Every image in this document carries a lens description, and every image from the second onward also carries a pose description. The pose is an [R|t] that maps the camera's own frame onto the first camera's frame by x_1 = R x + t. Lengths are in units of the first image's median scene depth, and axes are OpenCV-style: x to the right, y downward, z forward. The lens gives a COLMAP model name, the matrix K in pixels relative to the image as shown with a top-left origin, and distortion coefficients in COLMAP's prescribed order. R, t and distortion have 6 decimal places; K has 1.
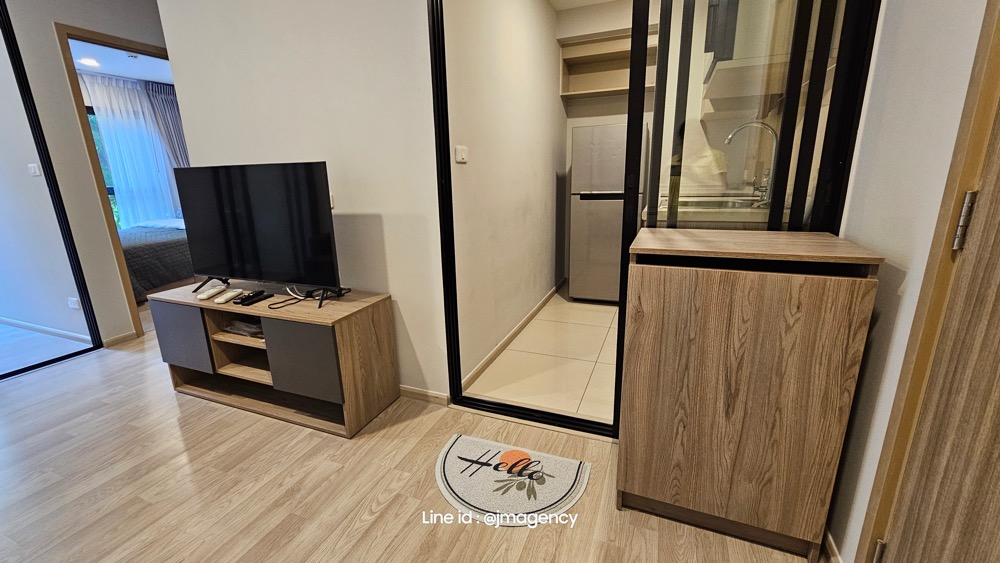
lens RADIAL K [[411.7, 0, 494.0], [0, 411.7, 279.4], [0, 0, 1]] dist [0.002582, 0.000461]
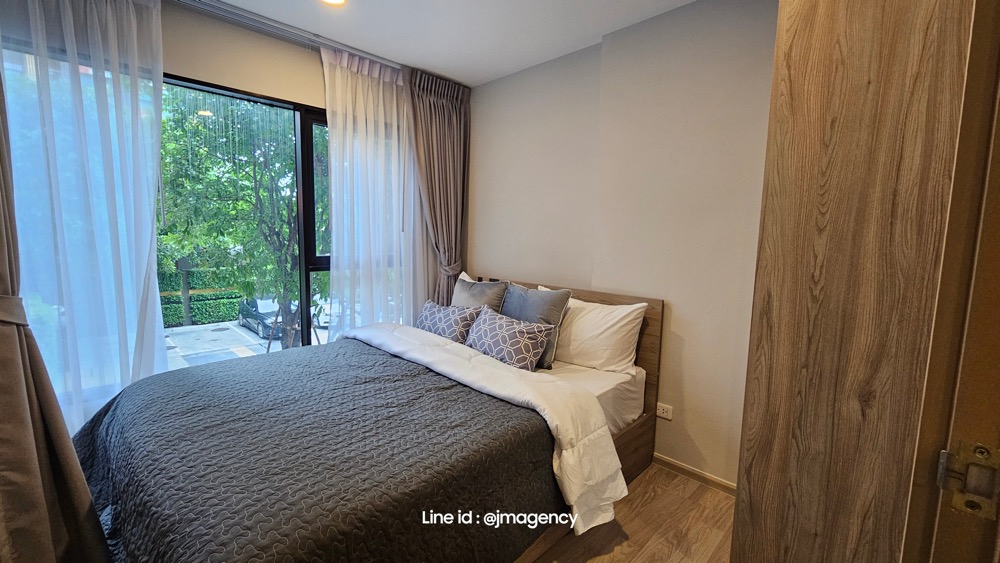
lens RADIAL K [[411.7, 0, 494.0], [0, 411.7, 279.4], [0, 0, 1]] dist [0.002582, 0.000461]
pose [[0.920460, 0.085133, -0.381453, -0.513842], [-0.137796, 0.984006, -0.112895, -0.160850], [0.365740, 0.156478, 0.917469, 0.583816]]
